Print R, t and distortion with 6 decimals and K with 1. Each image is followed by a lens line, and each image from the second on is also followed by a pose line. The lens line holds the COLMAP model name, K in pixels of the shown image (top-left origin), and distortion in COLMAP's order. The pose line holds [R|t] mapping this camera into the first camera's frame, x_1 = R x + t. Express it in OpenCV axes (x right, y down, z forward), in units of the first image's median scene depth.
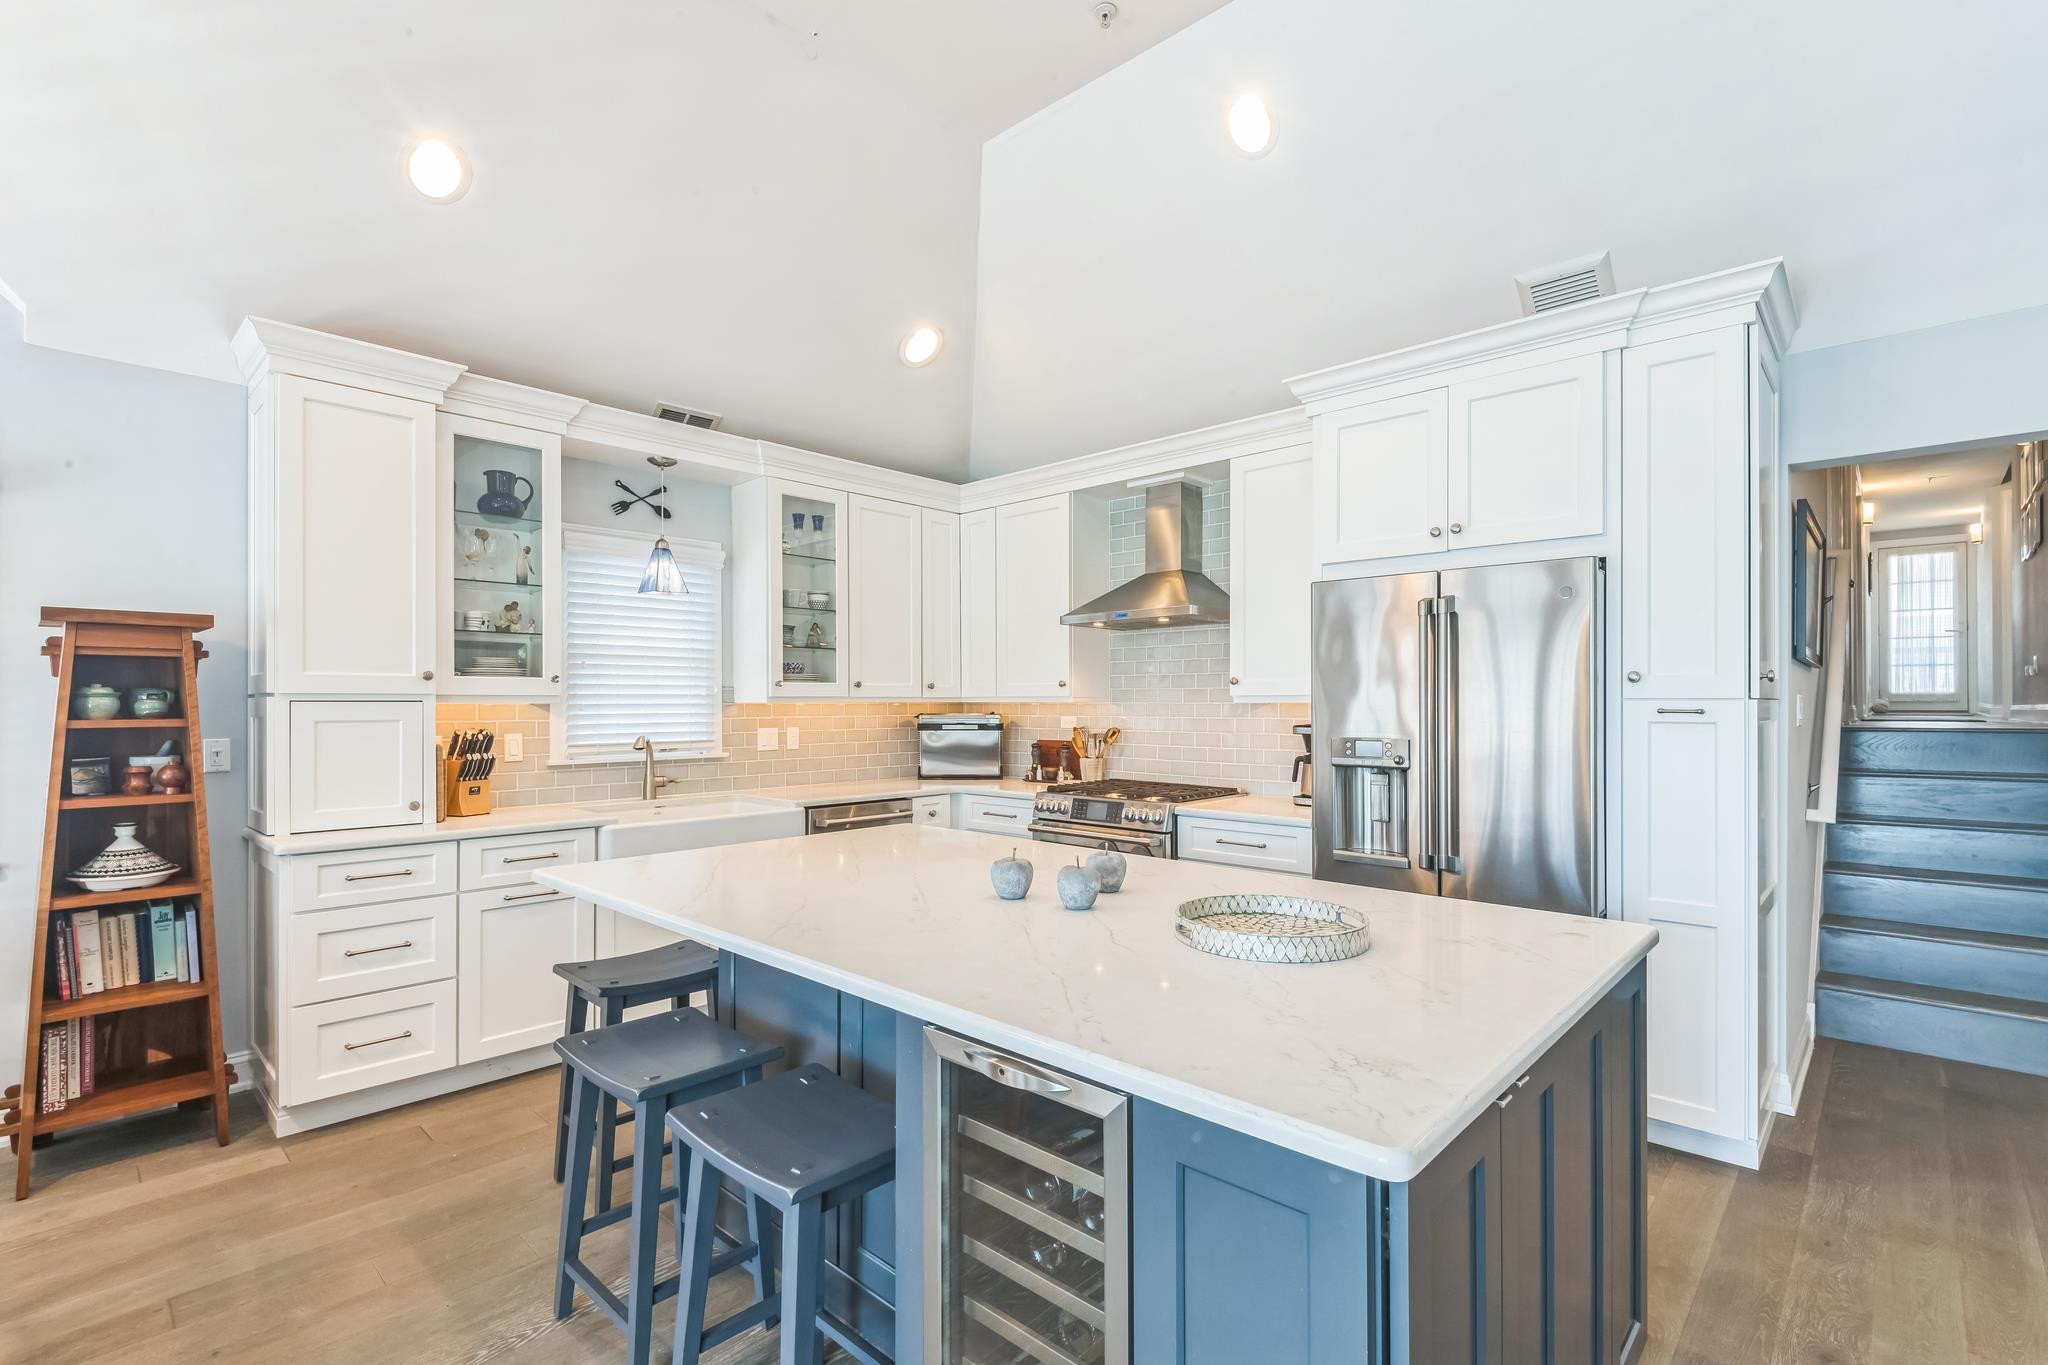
lens RADIAL K [[933.7, 0, 1023.9], [0, 933.7, 698.4], [0, 0, 1]] dist [0.010412, -0.008601]
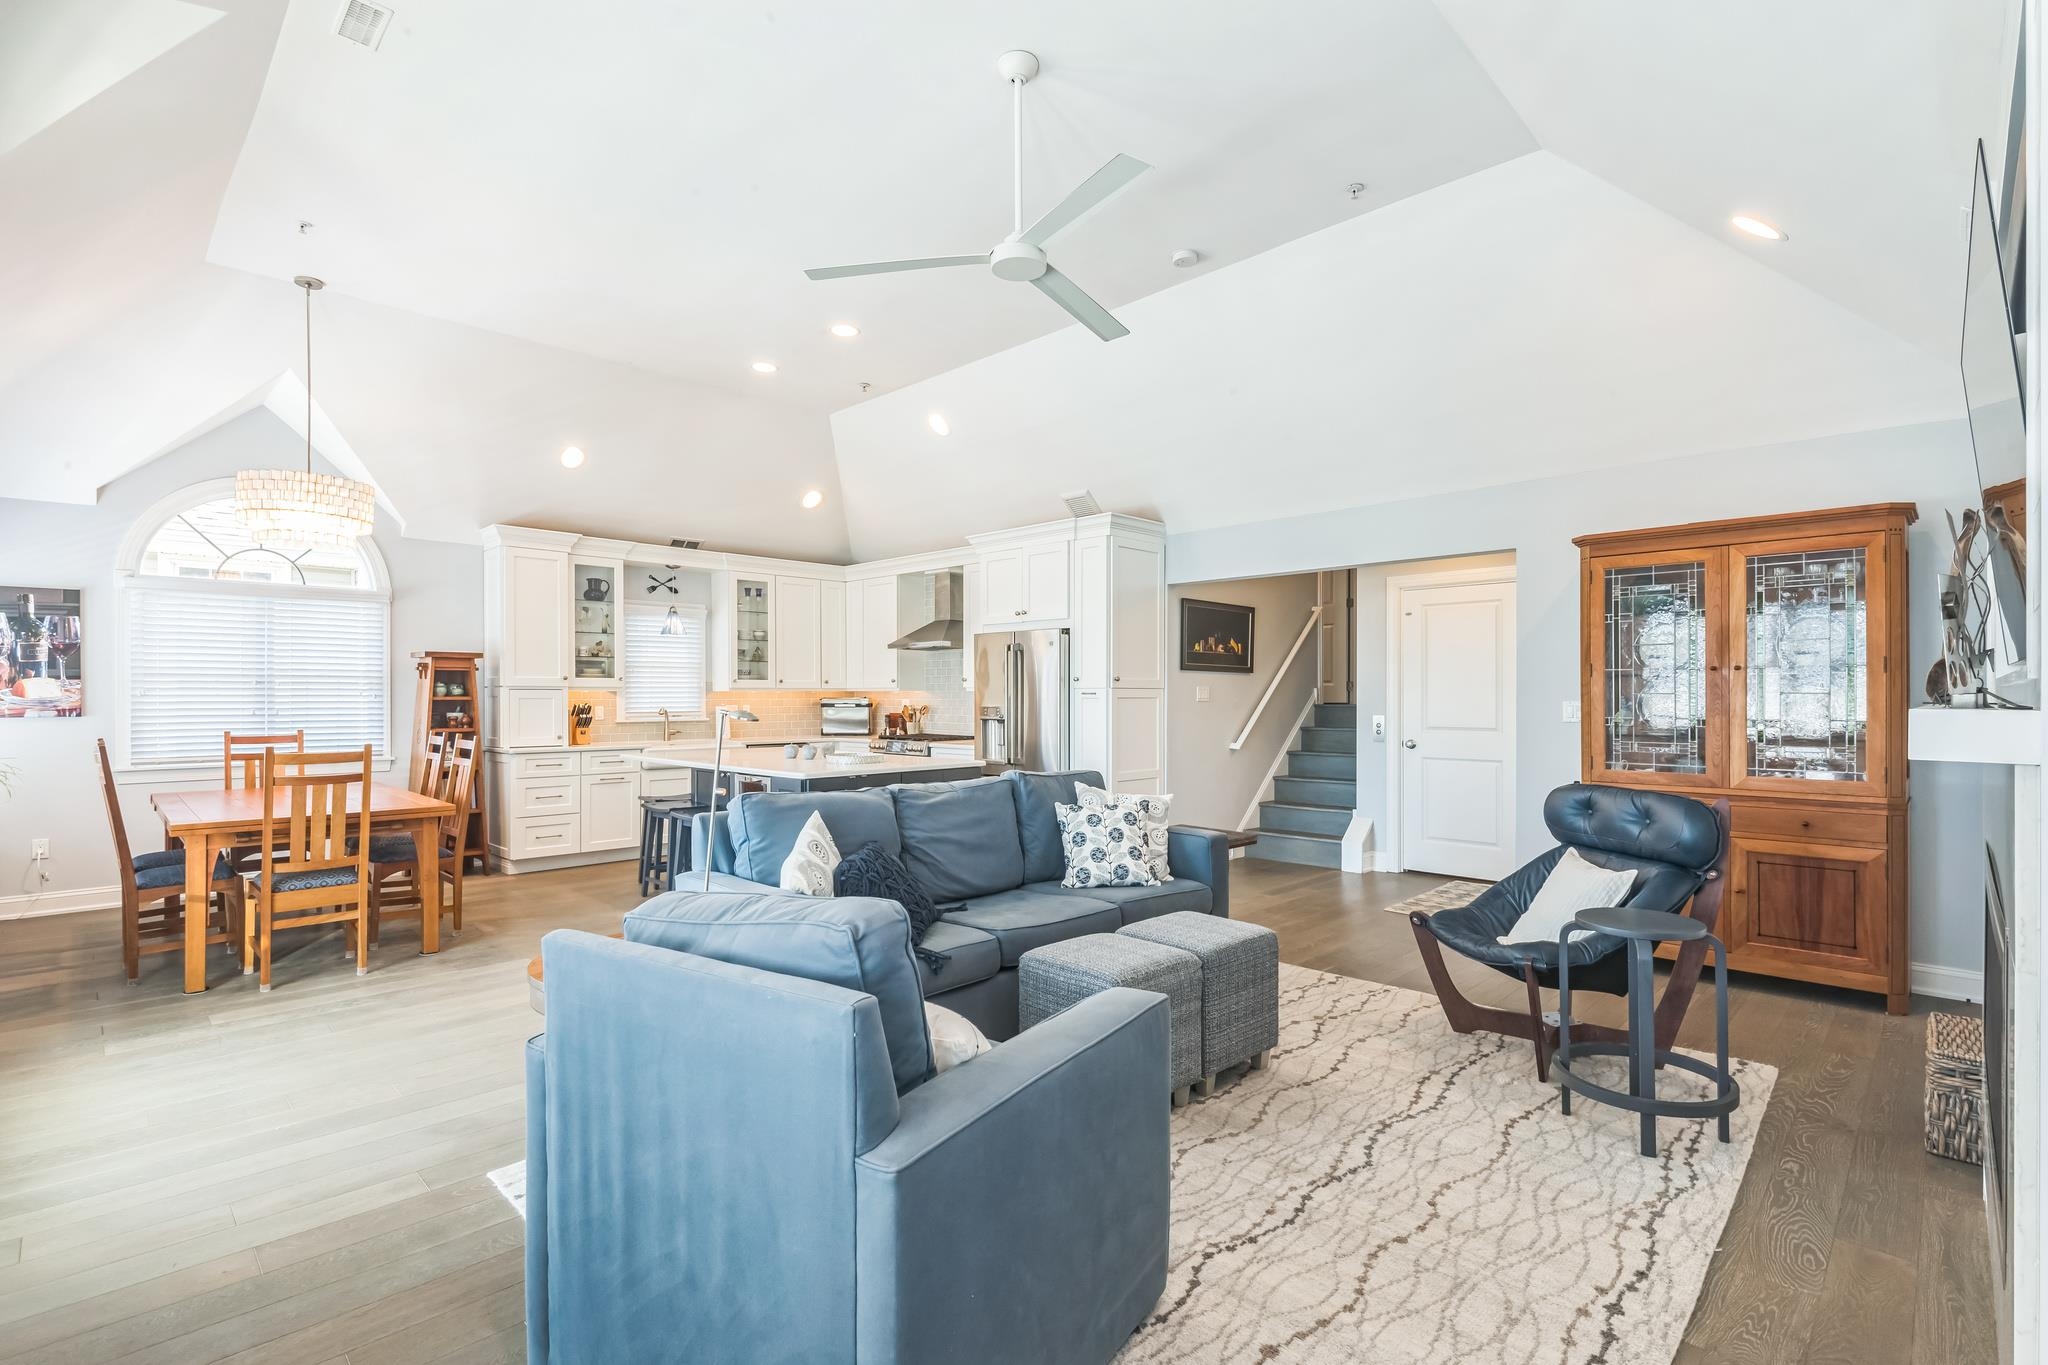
lens RADIAL K [[943.6, 0, 1030.4], [0, 943.6, 694.0], [0, 0, 1]] dist [-0.001323, -0.002392]
pose [[0.999809, 0.000287, -0.019530, 0.444657], [-0.000238, 0.999997, 0.002511, 0.006875], [0.019531, -0.002506, 0.999806, -1.066246]]
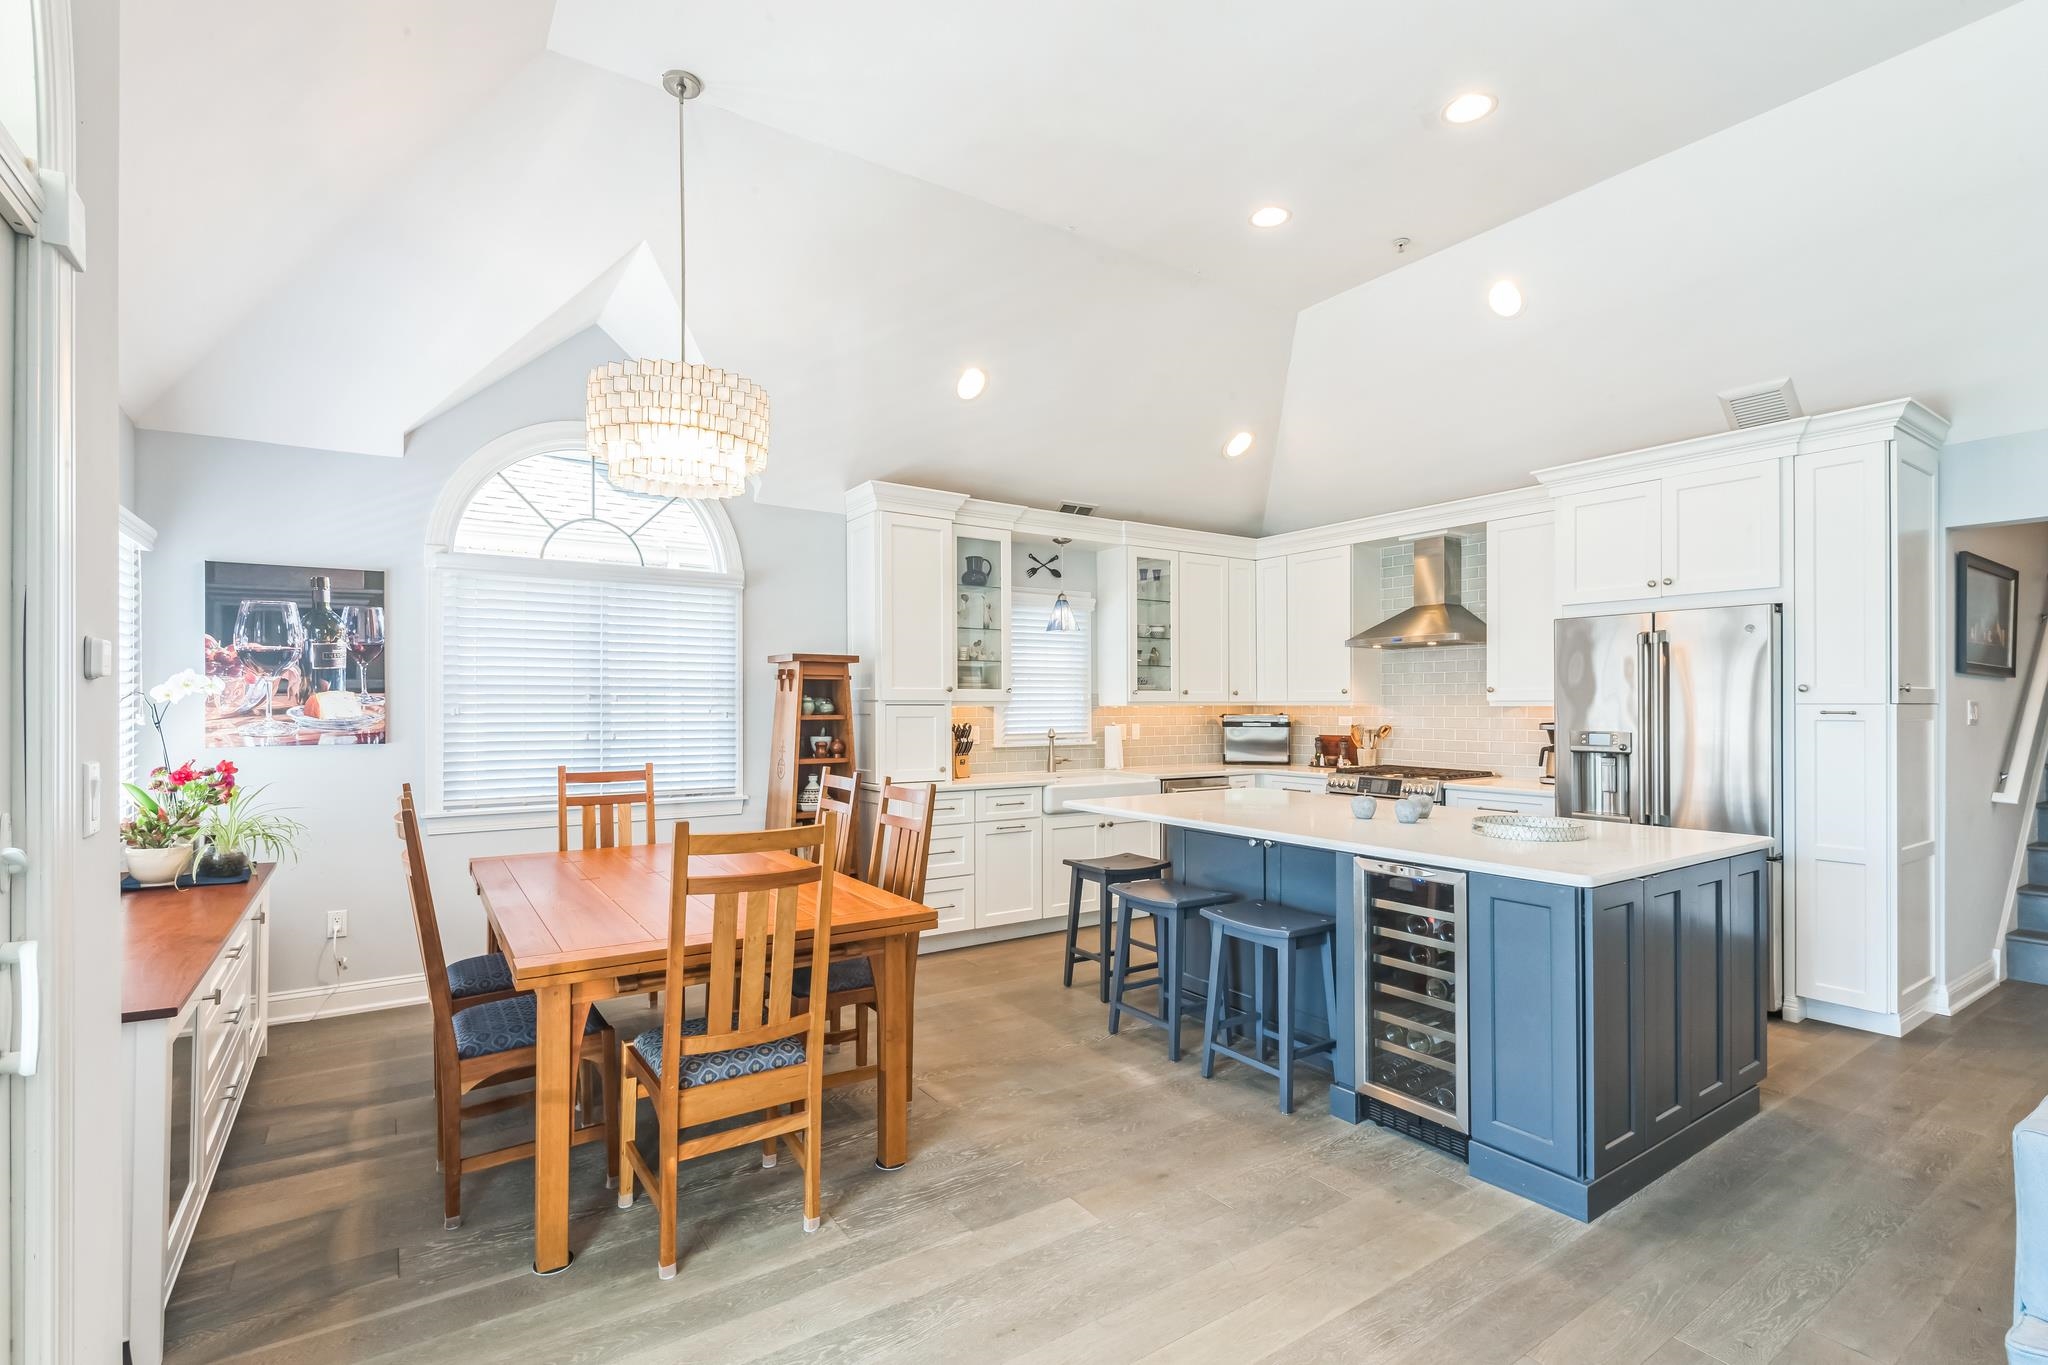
lens RADIAL K [[933.7, 0, 1023.9], [0, 933.7, 698.4], [0, 0, 1]] dist [0.010412, -0.008601]
pose [[0.976062, -0.001174, -0.217487, -0.146642], [0.000465, 0.999994, -0.003311, -0.002463], [0.217490, 0.003131, 0.976058, -0.488589]]
